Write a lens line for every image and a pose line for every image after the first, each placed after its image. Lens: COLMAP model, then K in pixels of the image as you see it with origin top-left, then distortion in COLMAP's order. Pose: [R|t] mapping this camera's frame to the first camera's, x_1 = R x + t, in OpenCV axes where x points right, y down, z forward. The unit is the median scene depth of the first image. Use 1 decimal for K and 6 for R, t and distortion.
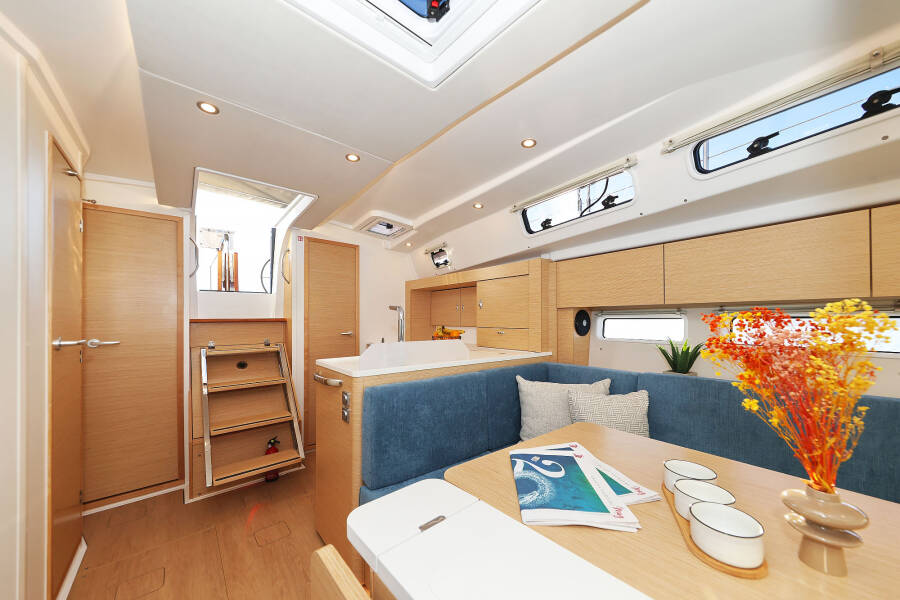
lens RADIAL K [[316.3, 0, 469.1], [0, 316.3, 315.9], [0, 0, 1]] dist [0.000848, 0.000126]
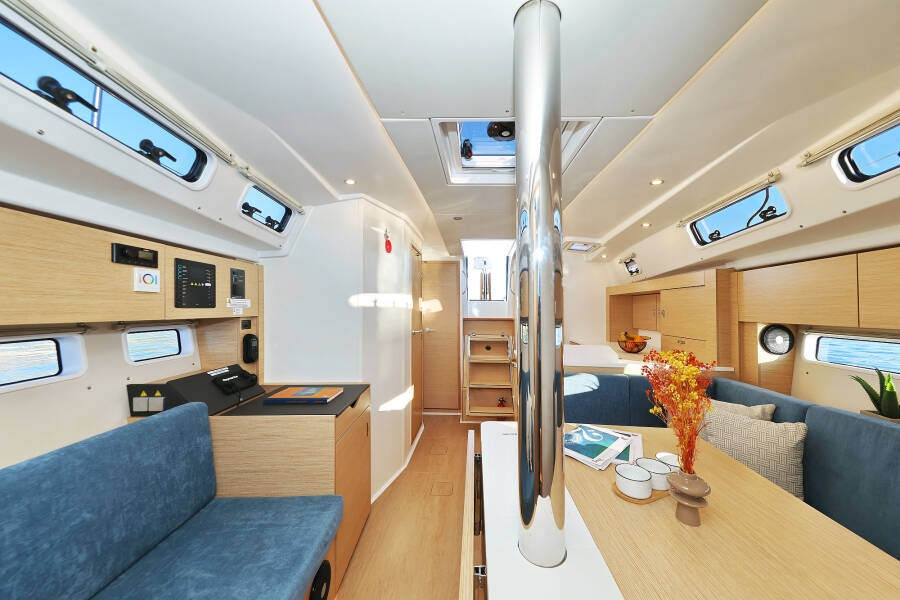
lens RADIAL K [[305.0, 0, 455.5], [0, 305.0, 319.8], [0, 0, 1]] dist [-0.000799, -0.000296]
pose [[0.692578, 0.031235, -0.720667, 0.326266], [-0.001710, 0.999130, 0.041661, -0.060878], [0.721341, -0.027621, 0.692029, -0.201655]]
